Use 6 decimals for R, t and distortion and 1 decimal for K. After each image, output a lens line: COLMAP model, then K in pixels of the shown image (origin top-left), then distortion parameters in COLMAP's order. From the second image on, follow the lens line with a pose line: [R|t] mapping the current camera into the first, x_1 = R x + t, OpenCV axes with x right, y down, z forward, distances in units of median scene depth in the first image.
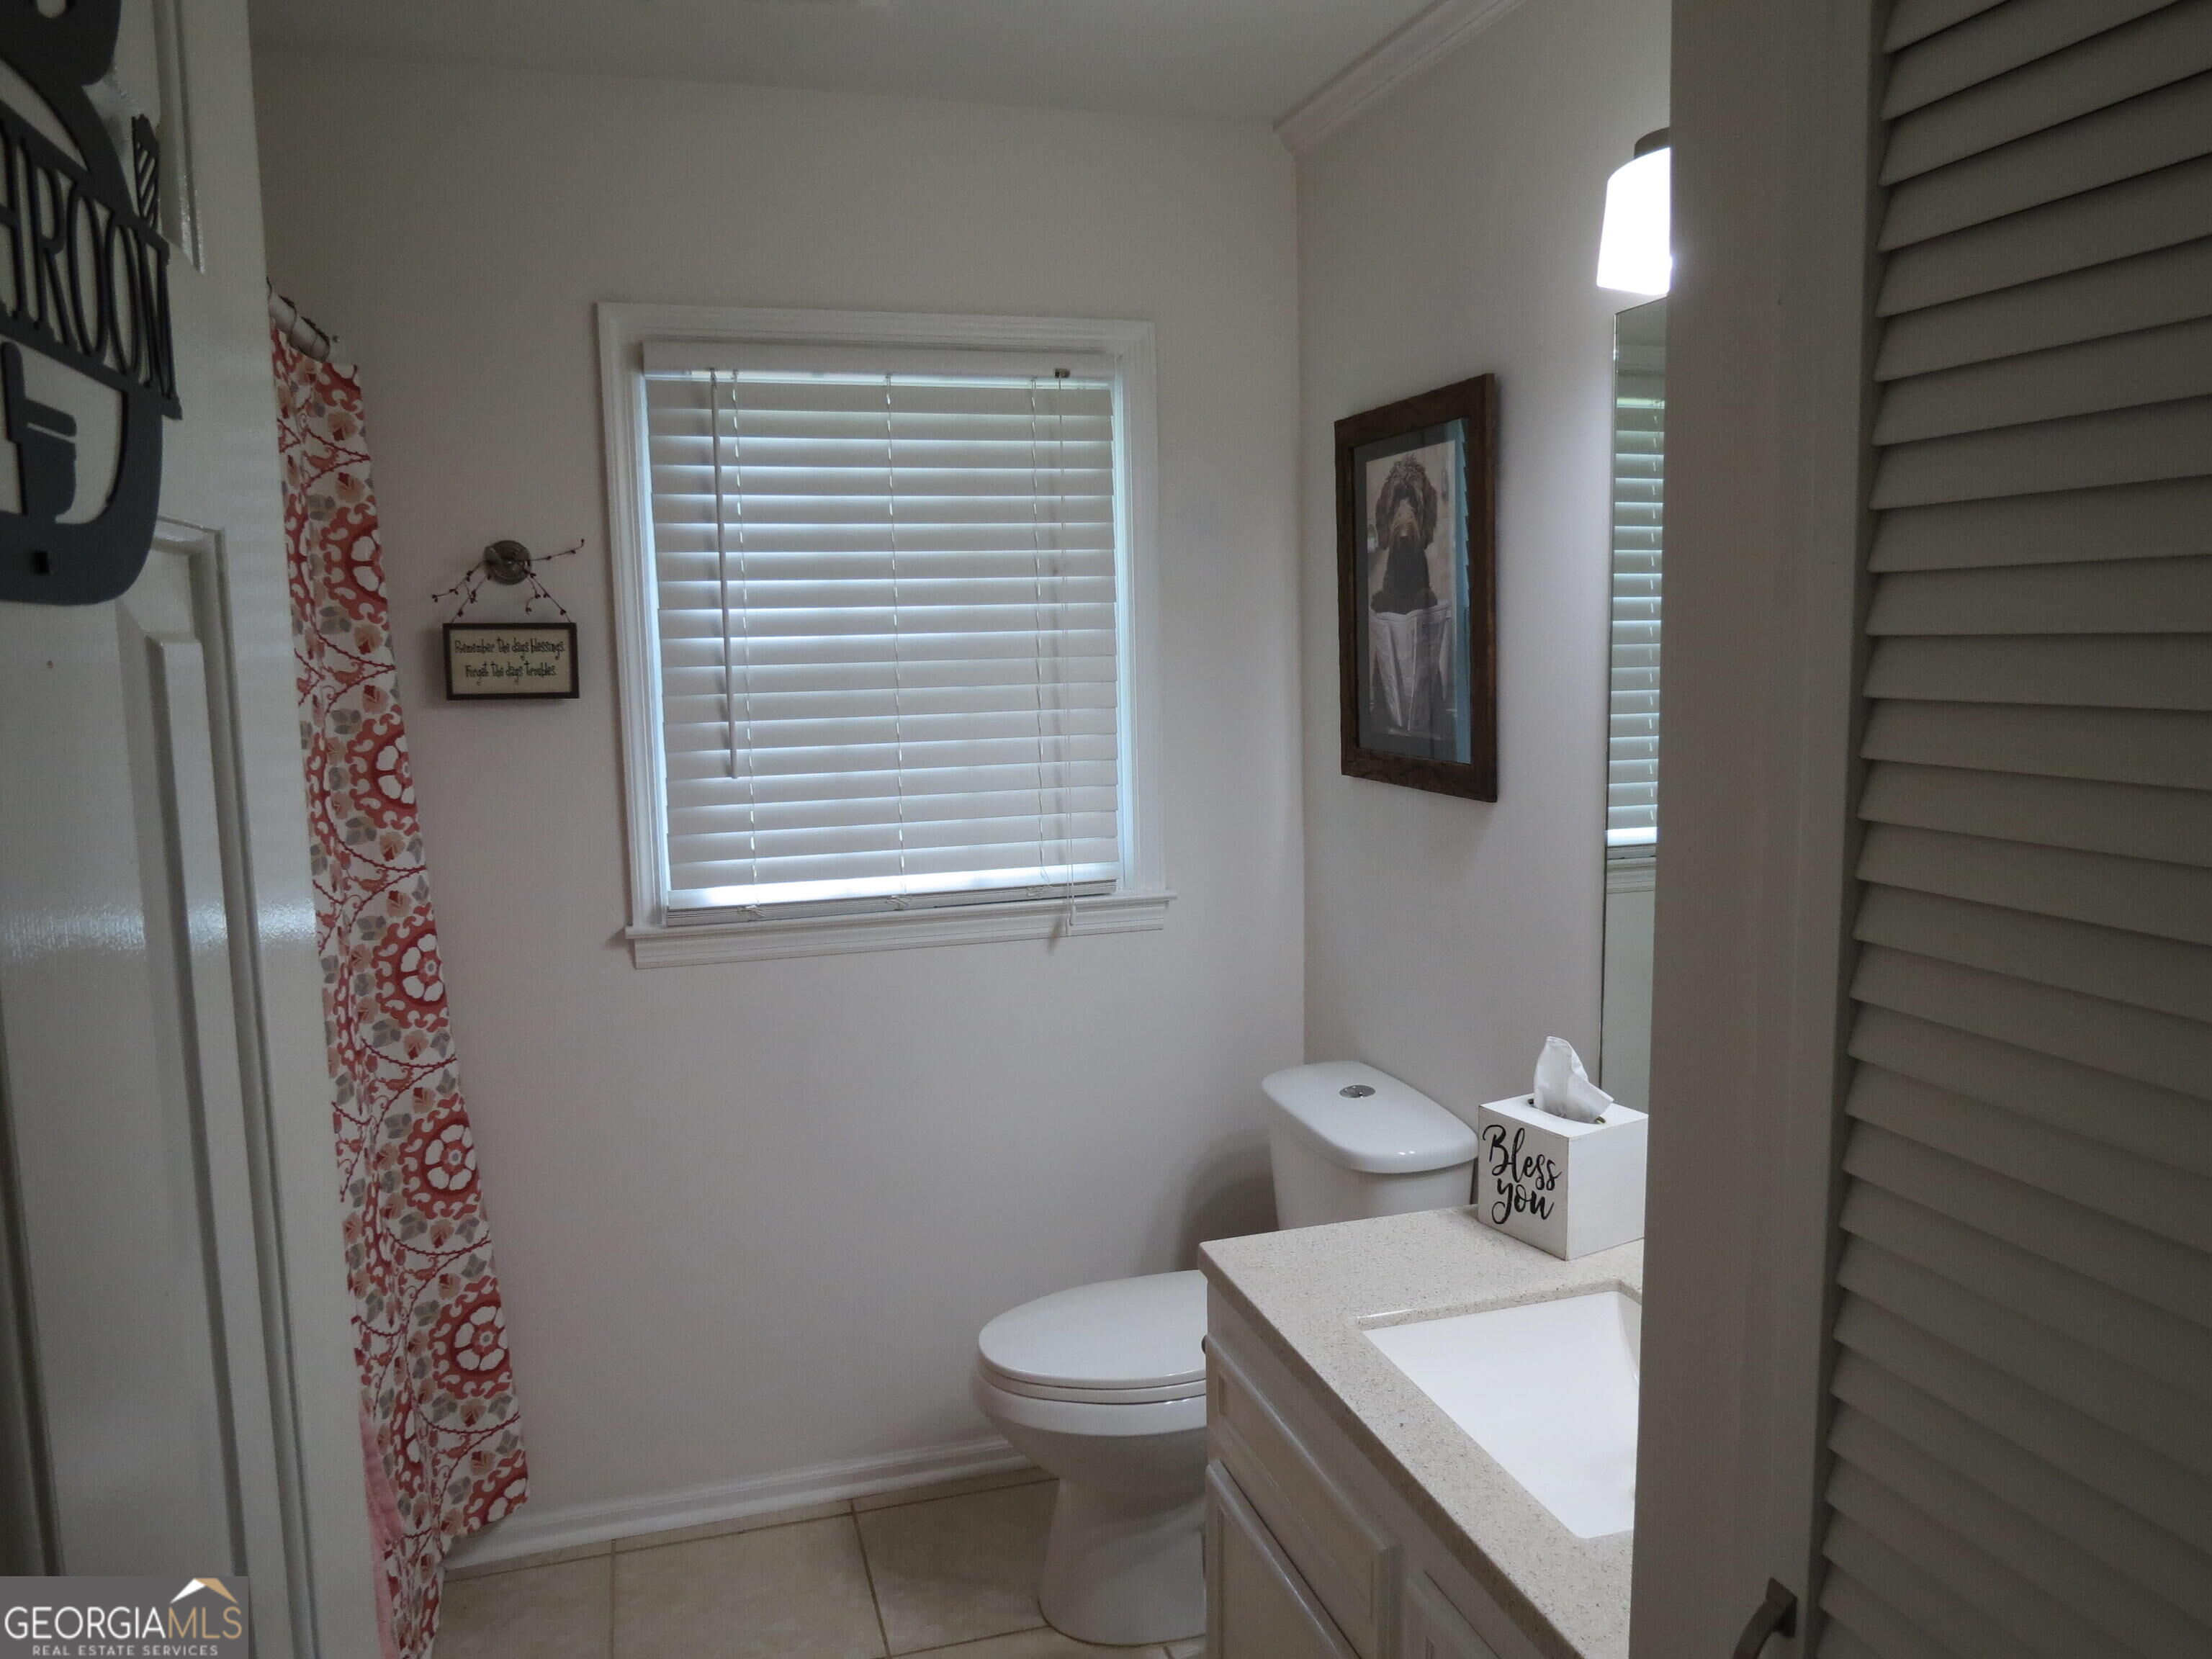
lens RADIAL K [[1568.5, 0, 1102.0], [0, 1568.5, 830.0], [0, 0, 1]] dist [-0.012795, -0.006311]
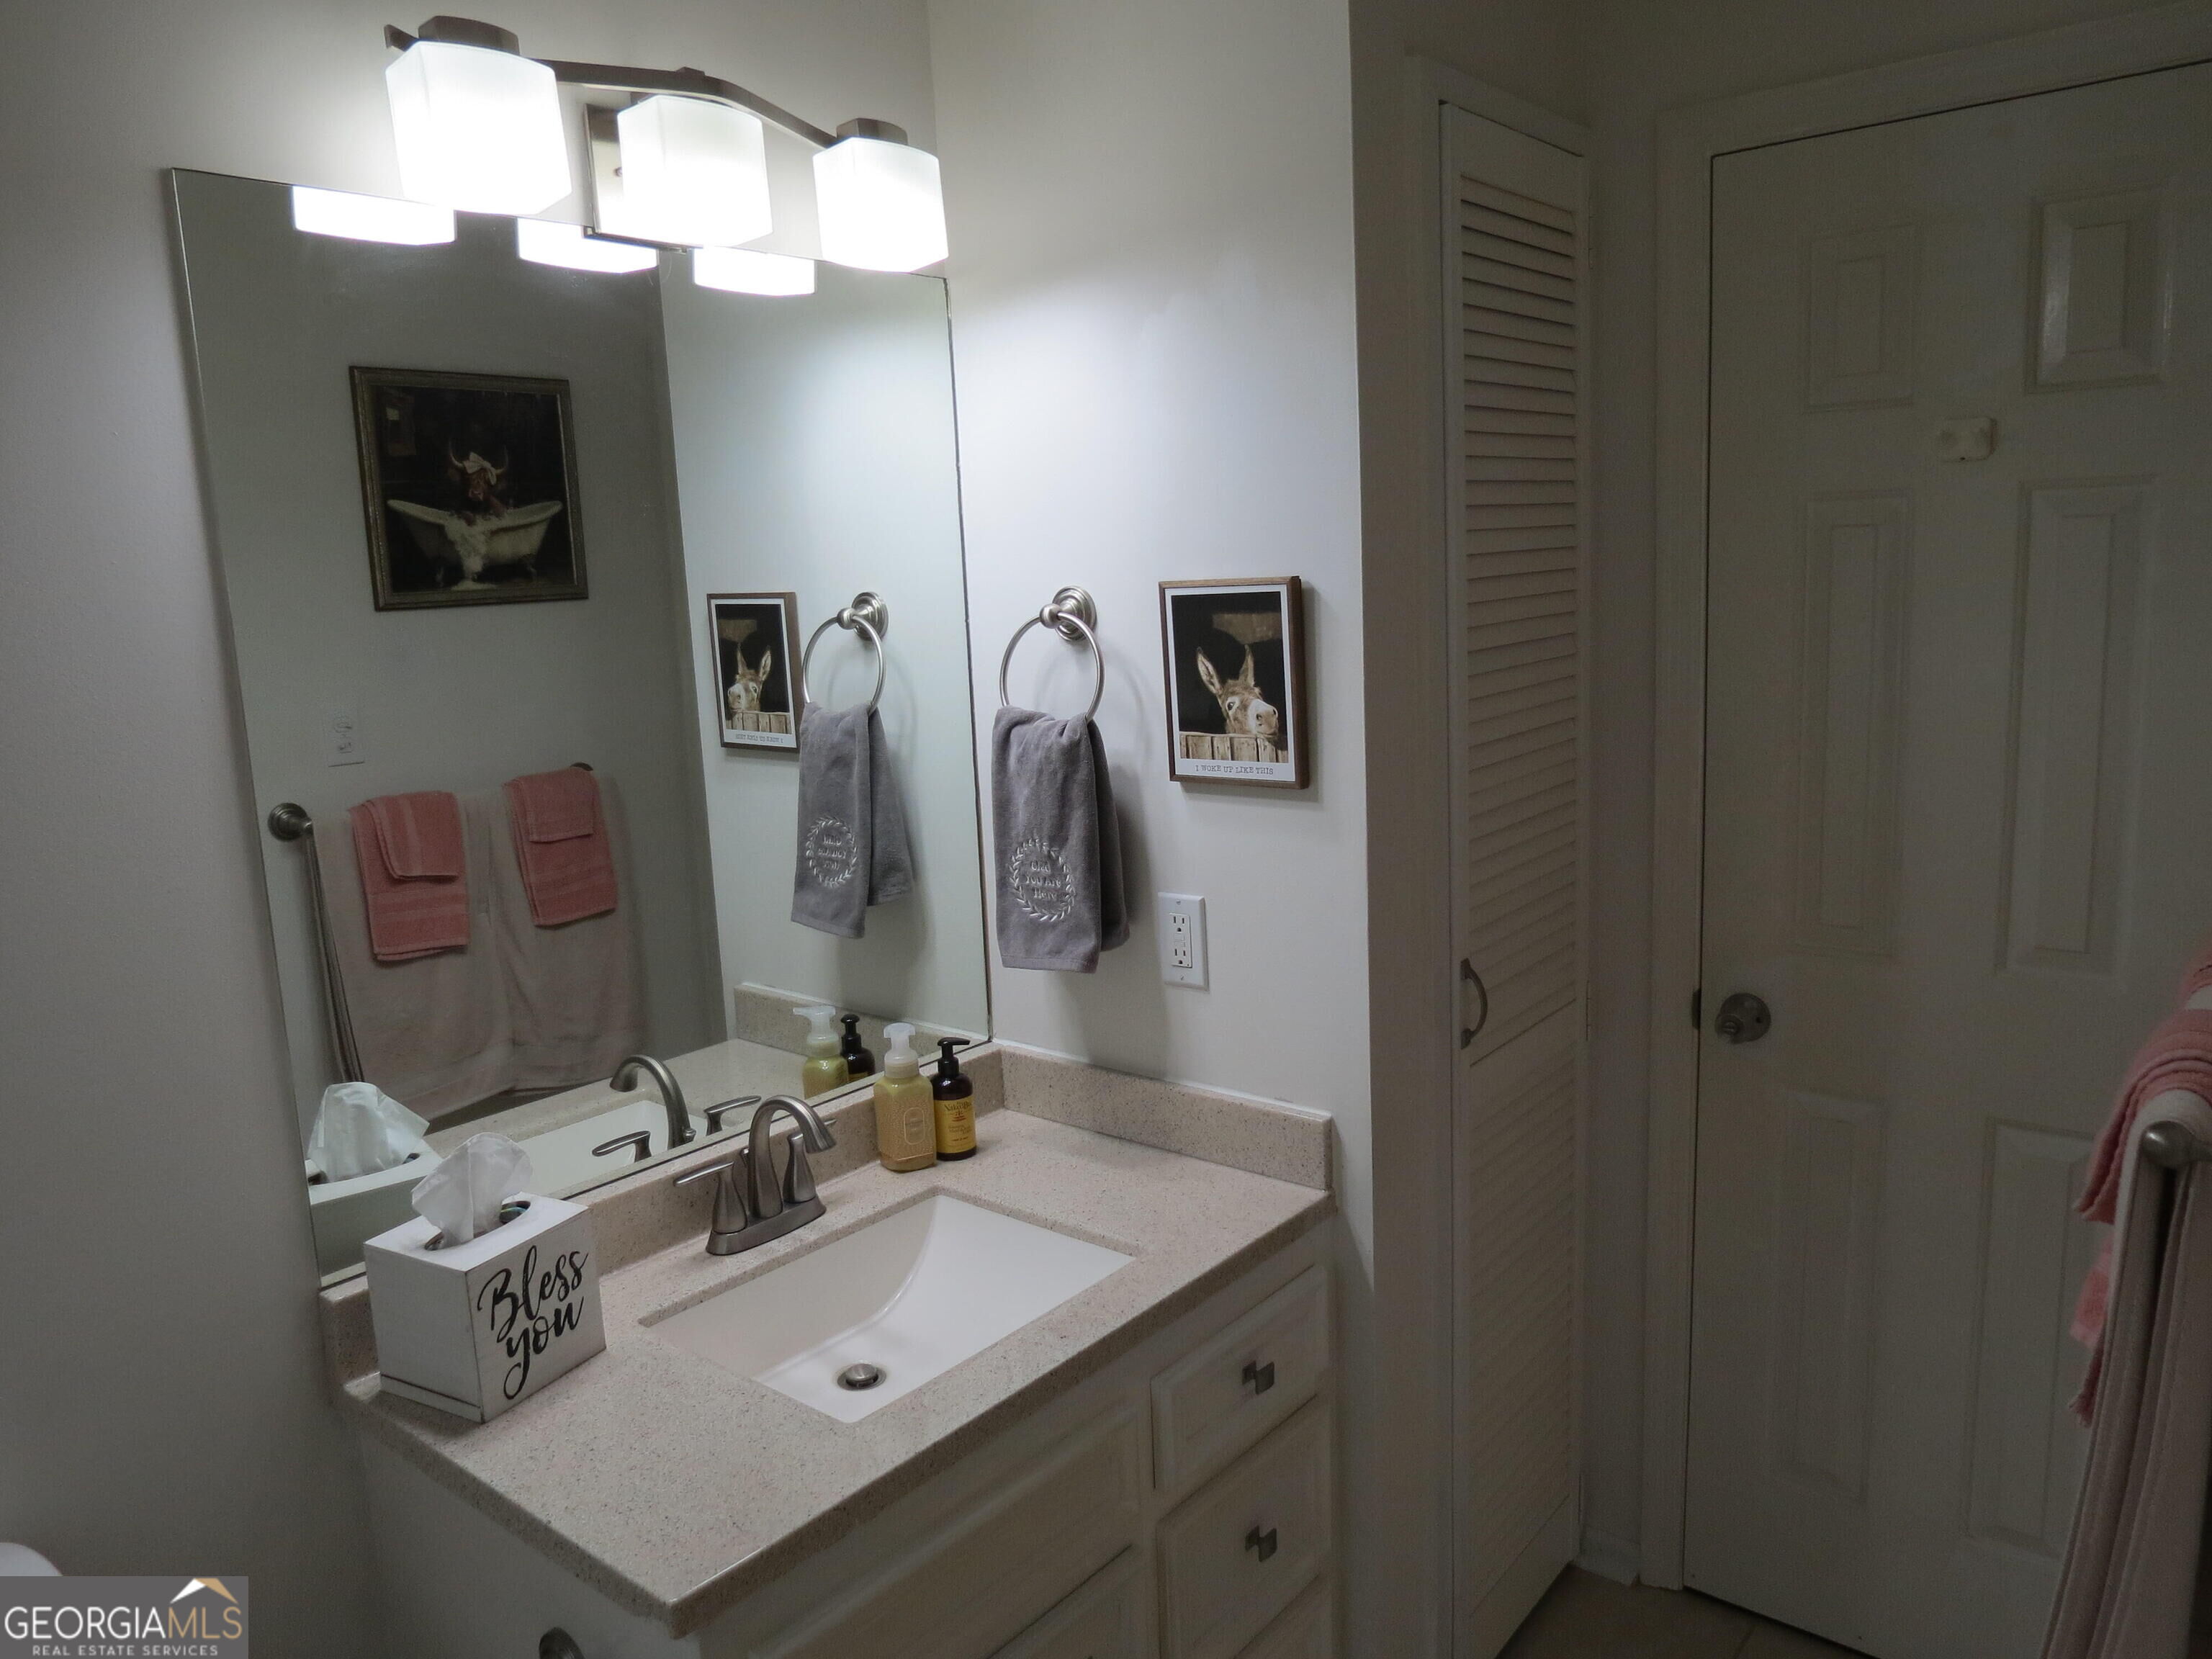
lens RADIAL K [[1568.5, 0, 1102.0], [0, 1568.5, 830.0], [0, 0, 1]] dist [-0.012795, -0.006311]
pose [[-0.557602, -0.104005, 0.823567, -0.505468], [0.153935, 0.961957, 0.225704, -0.140163], [-0.815711, 0.252629, -0.520379, 1.110687]]
